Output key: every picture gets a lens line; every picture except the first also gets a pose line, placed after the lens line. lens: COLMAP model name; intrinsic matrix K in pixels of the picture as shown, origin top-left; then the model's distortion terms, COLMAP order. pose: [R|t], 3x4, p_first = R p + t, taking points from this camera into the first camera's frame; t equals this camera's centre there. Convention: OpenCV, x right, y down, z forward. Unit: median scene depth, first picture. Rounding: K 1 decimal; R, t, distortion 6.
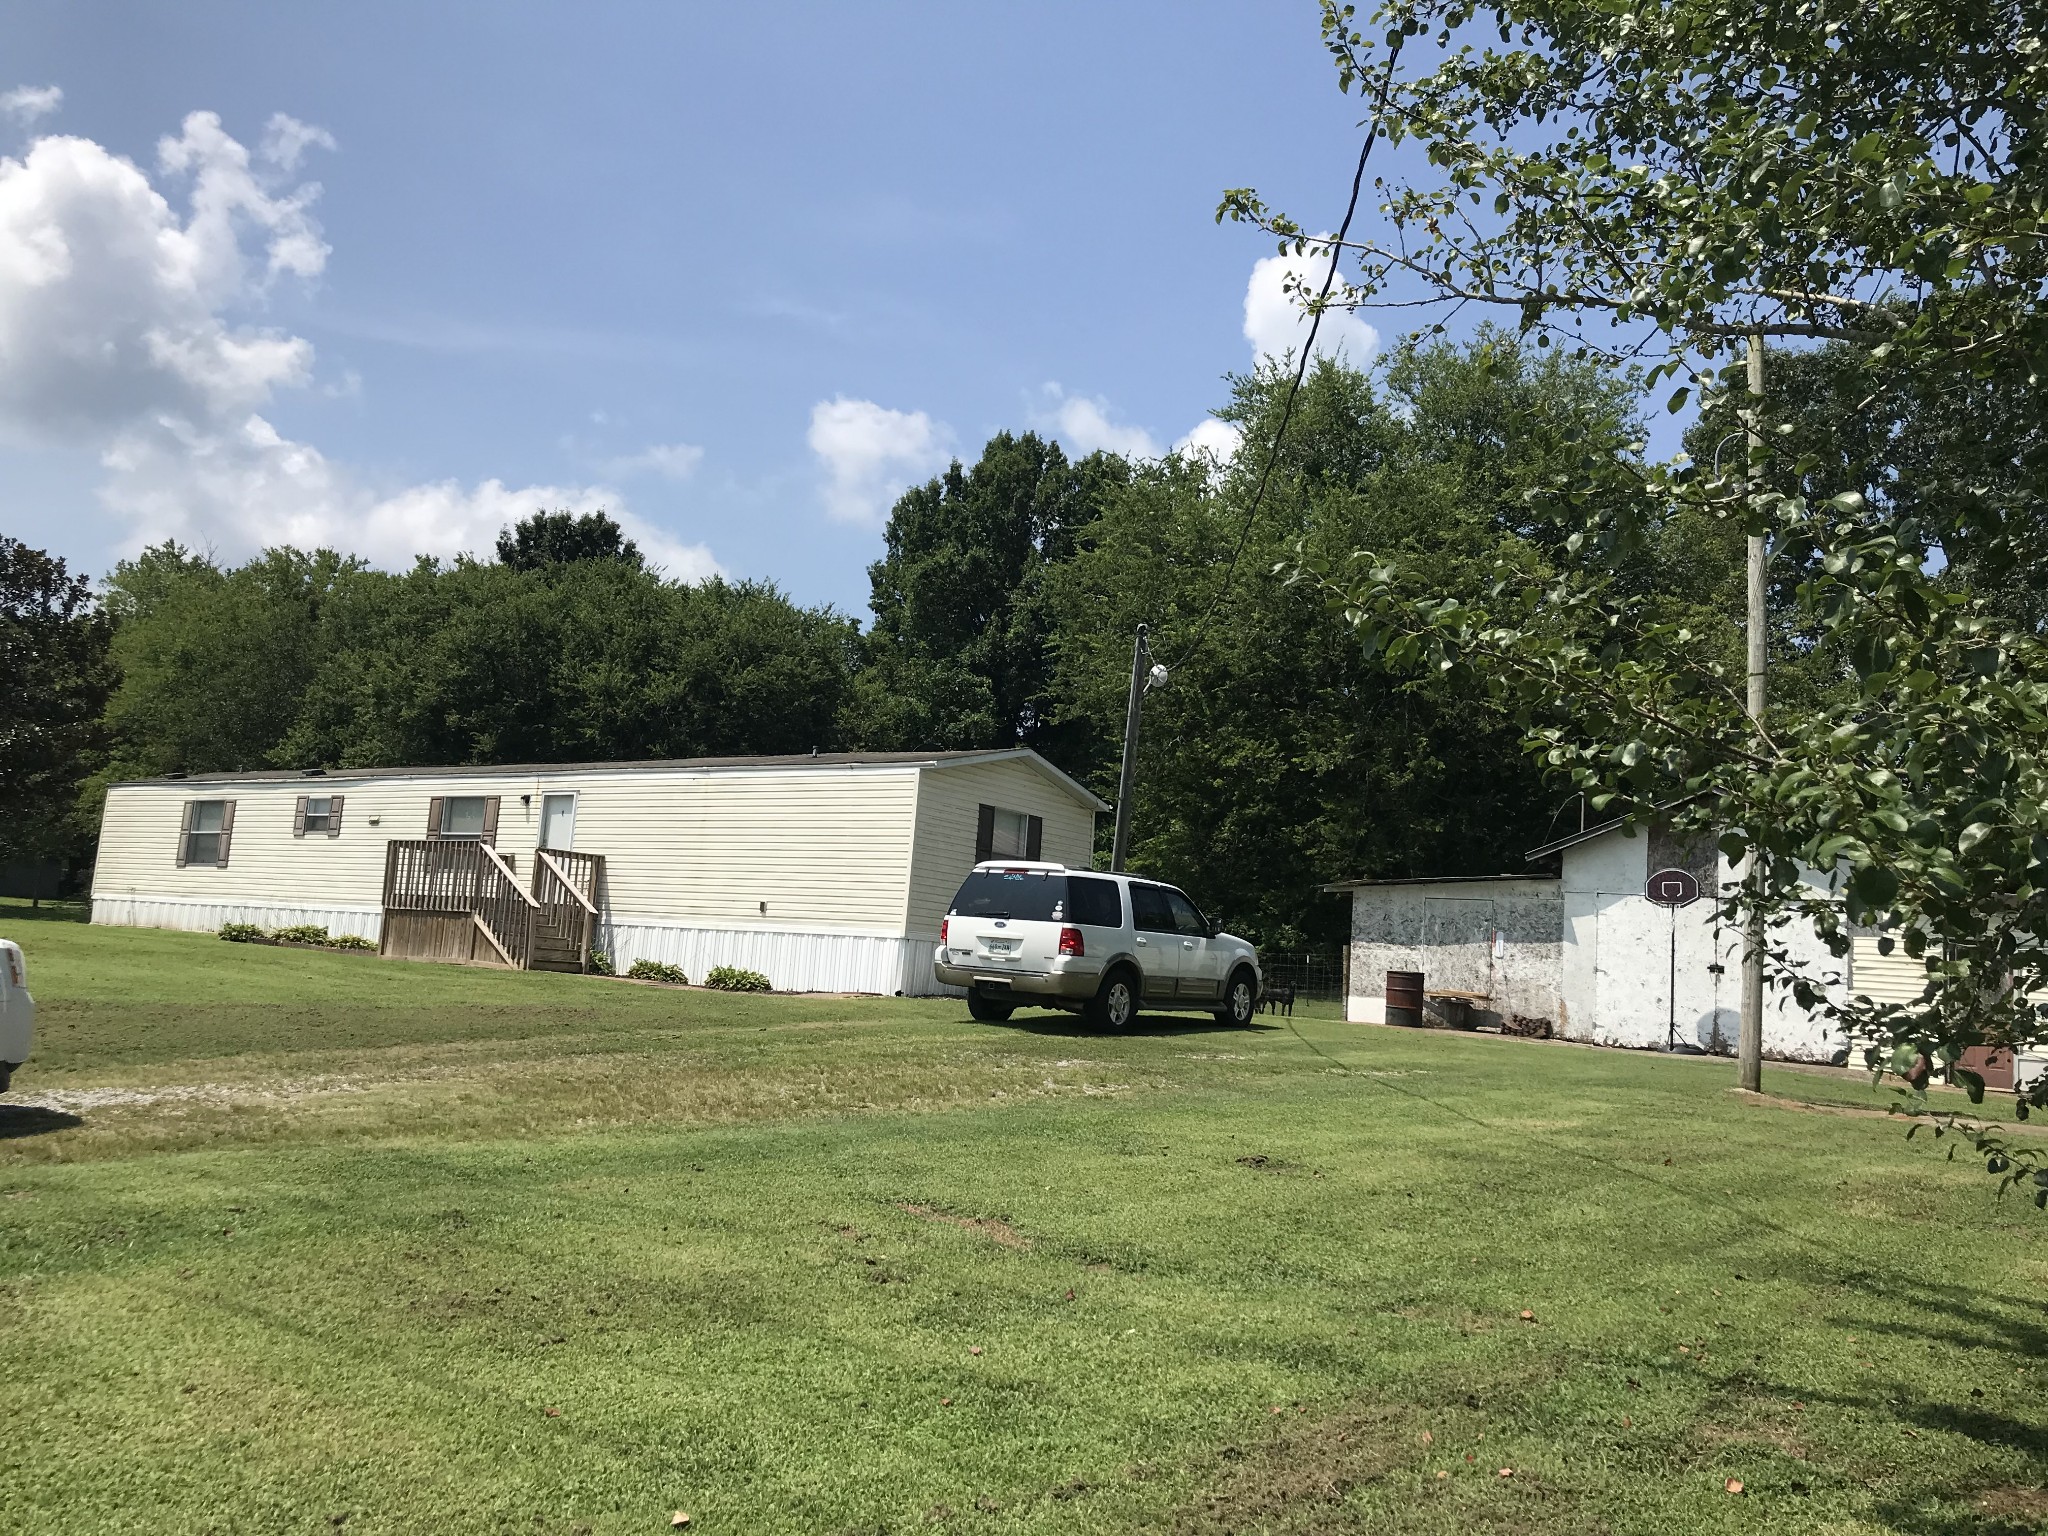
lens RADIAL K [[1677.3, 0, 1008.9], [0, 1677.3, 781.8], [0, 0, 1]] dist [0.048064, -0.054158]
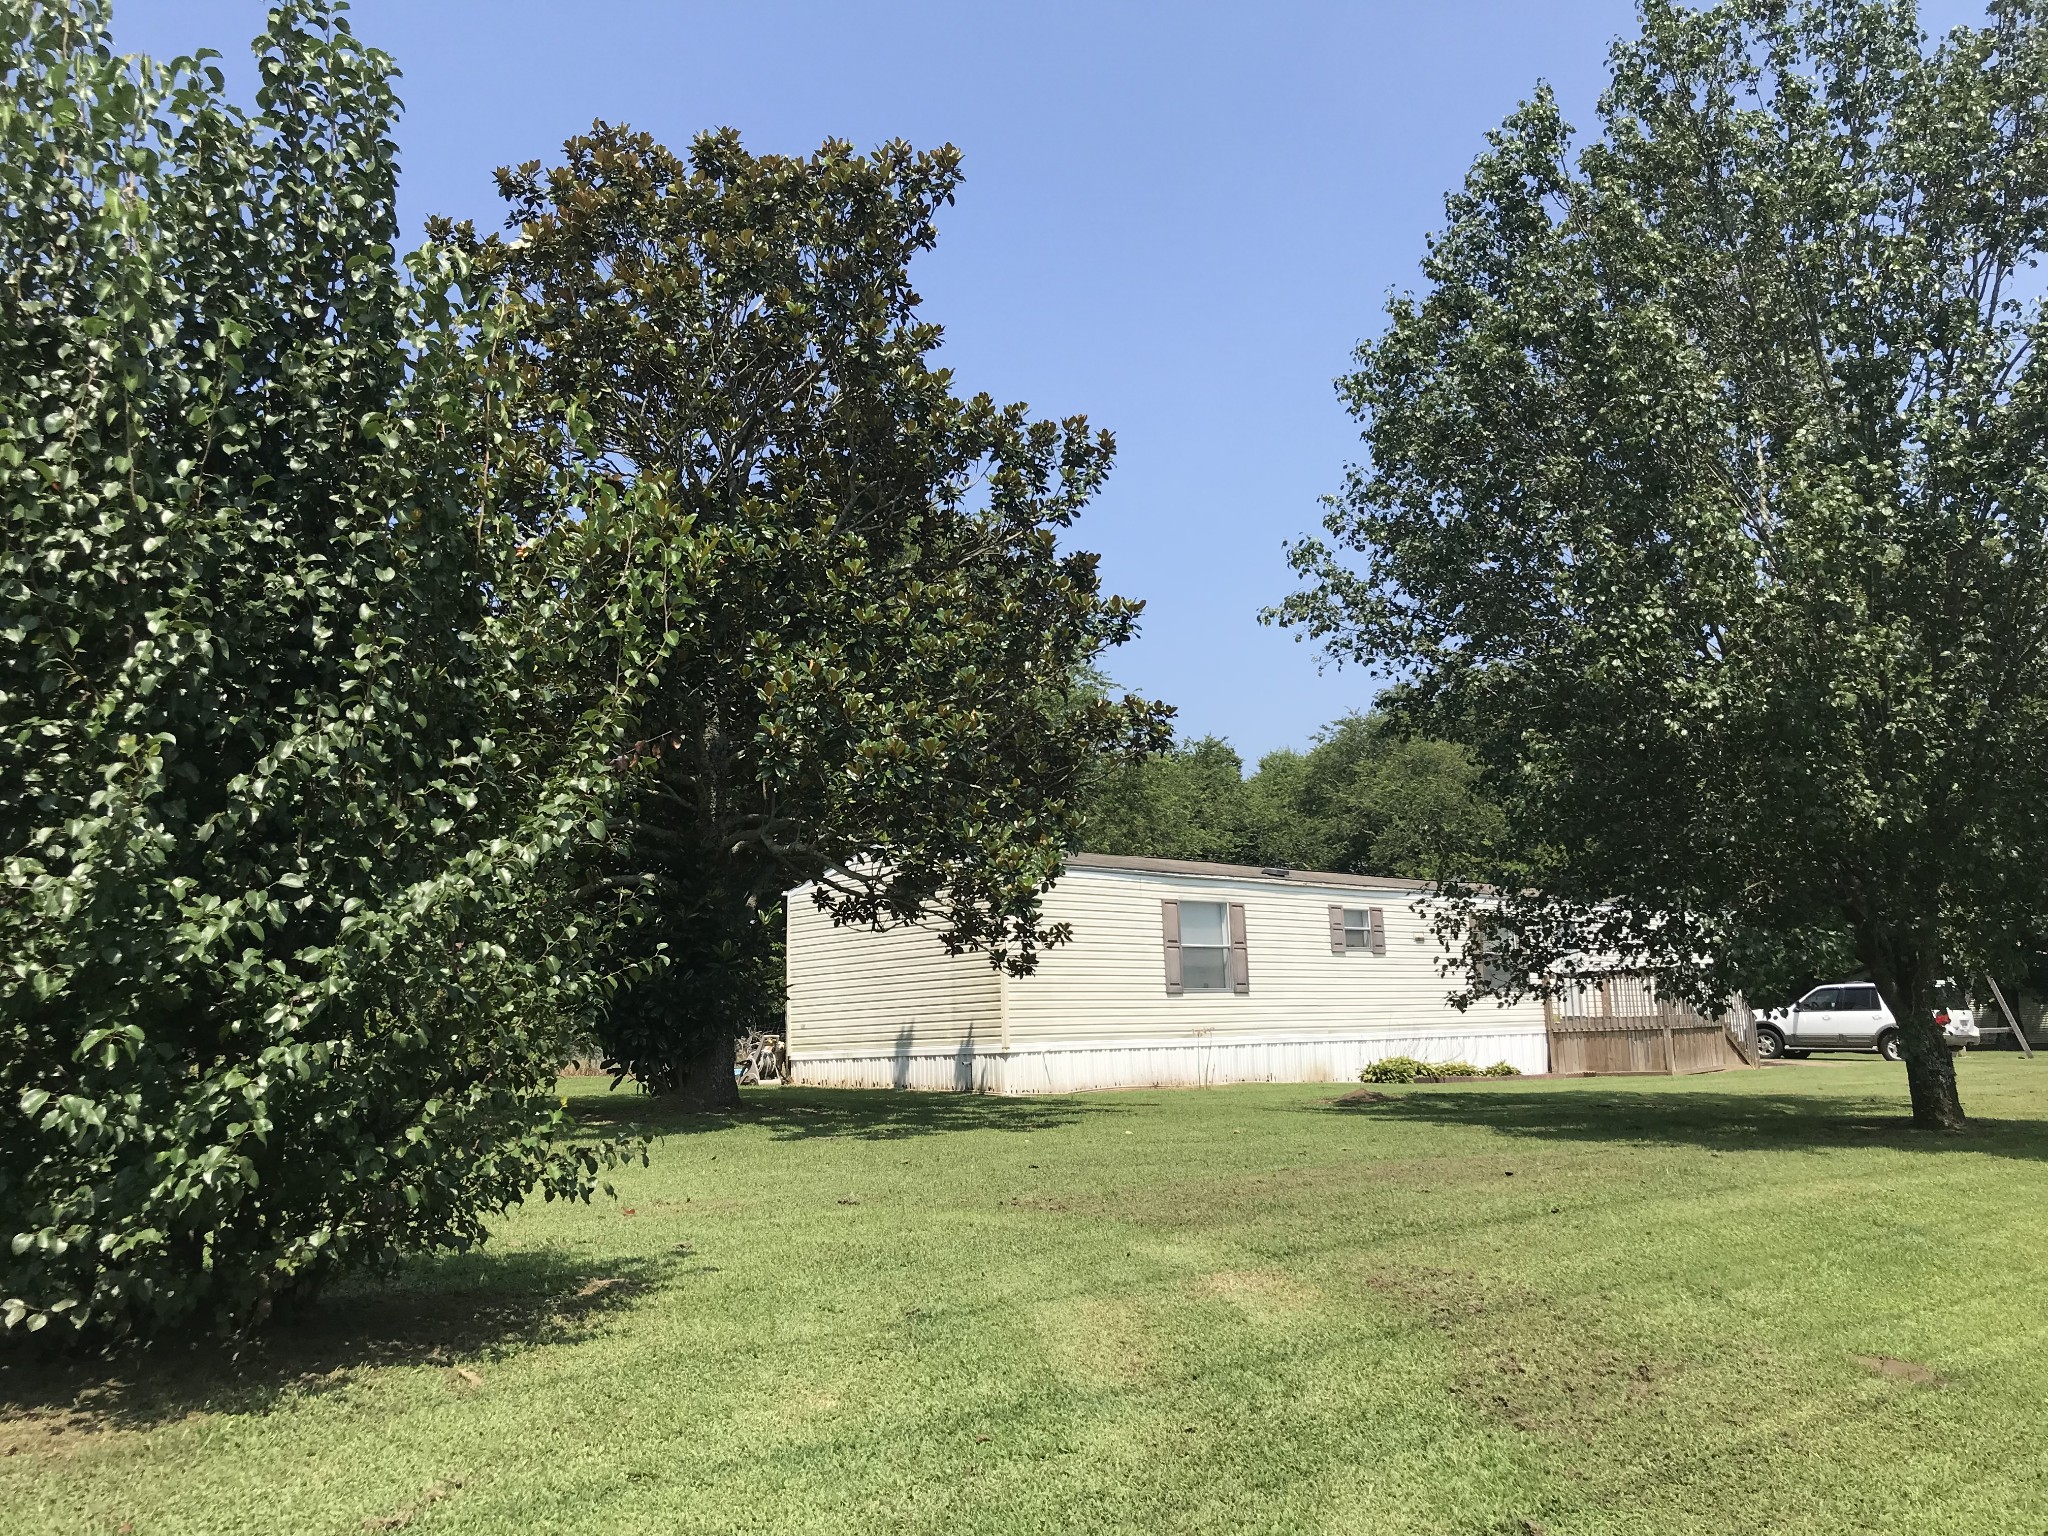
lens RADIAL K [[1677.3, 0, 1021.0], [0, 1677.3, 773.4], [0, 0, 1]] dist [0.048064, -0.054158]
pose [[0.154353, 0.088541, 0.984040, -1.278557], [-0.061503, 0.994906, -0.079872, 0.019297], [-0.986100, -0.048193, 0.159013, 1.024176]]
